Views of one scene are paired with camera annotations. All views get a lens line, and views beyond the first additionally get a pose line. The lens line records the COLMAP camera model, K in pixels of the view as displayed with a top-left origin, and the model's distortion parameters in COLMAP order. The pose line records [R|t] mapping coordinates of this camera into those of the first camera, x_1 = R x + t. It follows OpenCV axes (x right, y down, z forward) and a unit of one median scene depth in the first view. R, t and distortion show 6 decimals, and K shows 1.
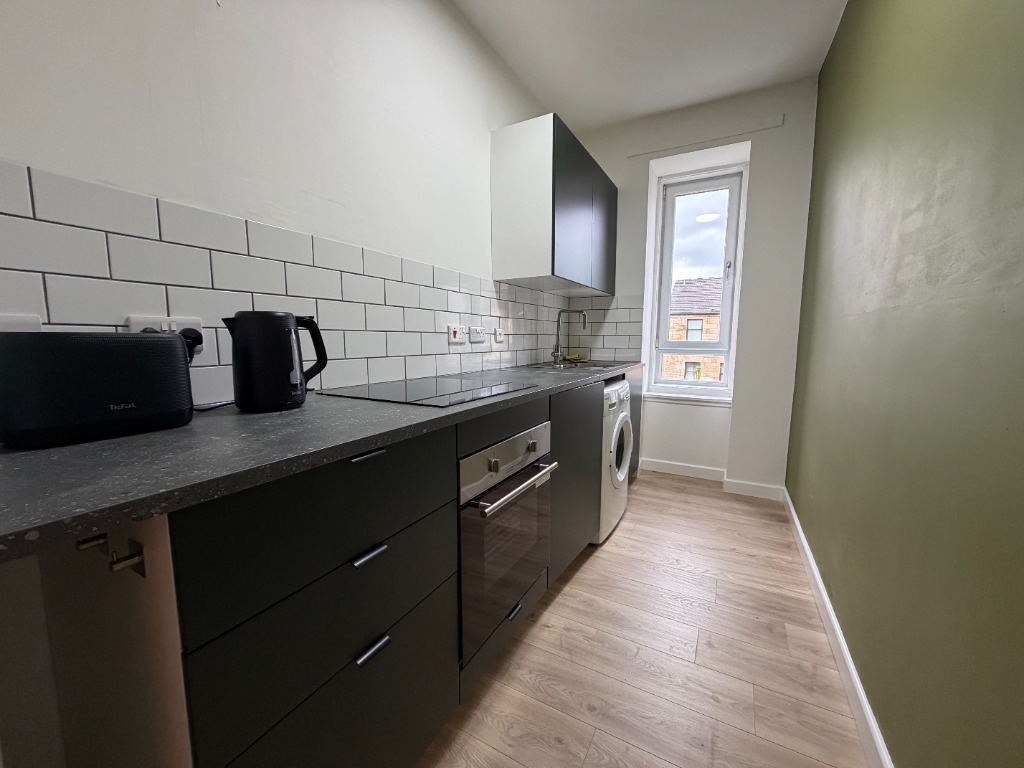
lens RADIAL K [[406.7, 0, 514.3], [0, 406.7, 380.7], [0, 0, 1]] dist [-0.000790, -0.000299]
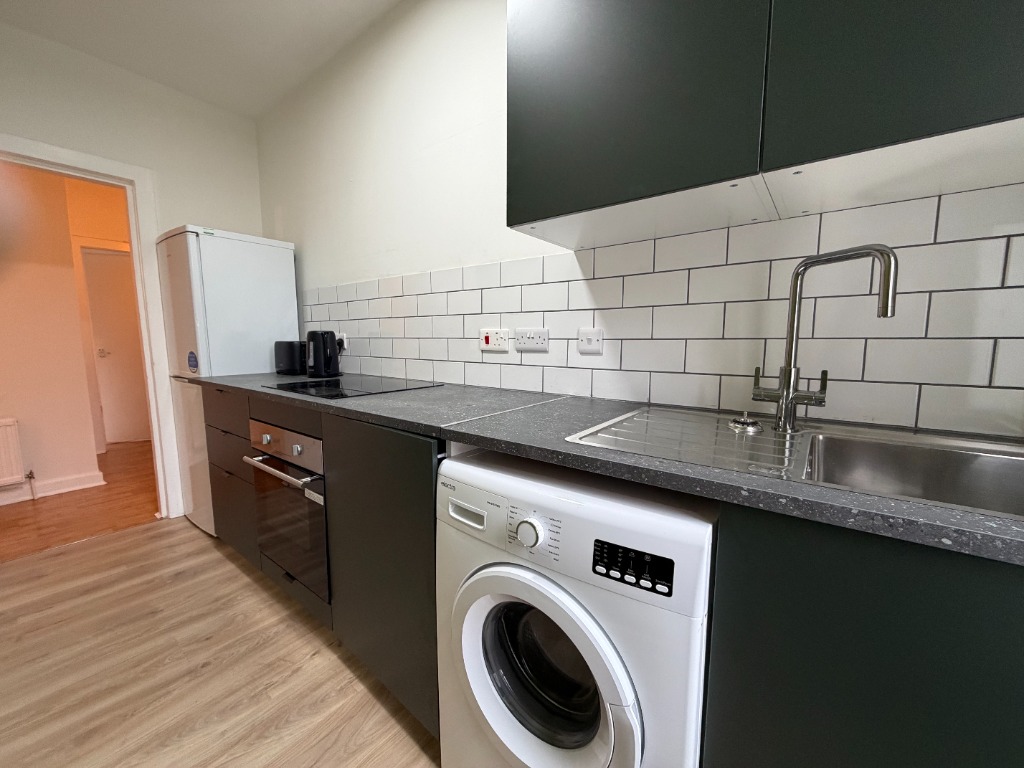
lens RADIAL K [[406.7, 0, 514.6], [0, 406.7, 387.7], [0, 0, 1]] dist [-0.000790, -0.000299]
pose [[-0.159416, 0.112054, -0.980832, 0.680250], [-0.112810, 0.984962, 0.130861, -0.134975], [0.980745, 0.131508, -0.144378, 1.199319]]
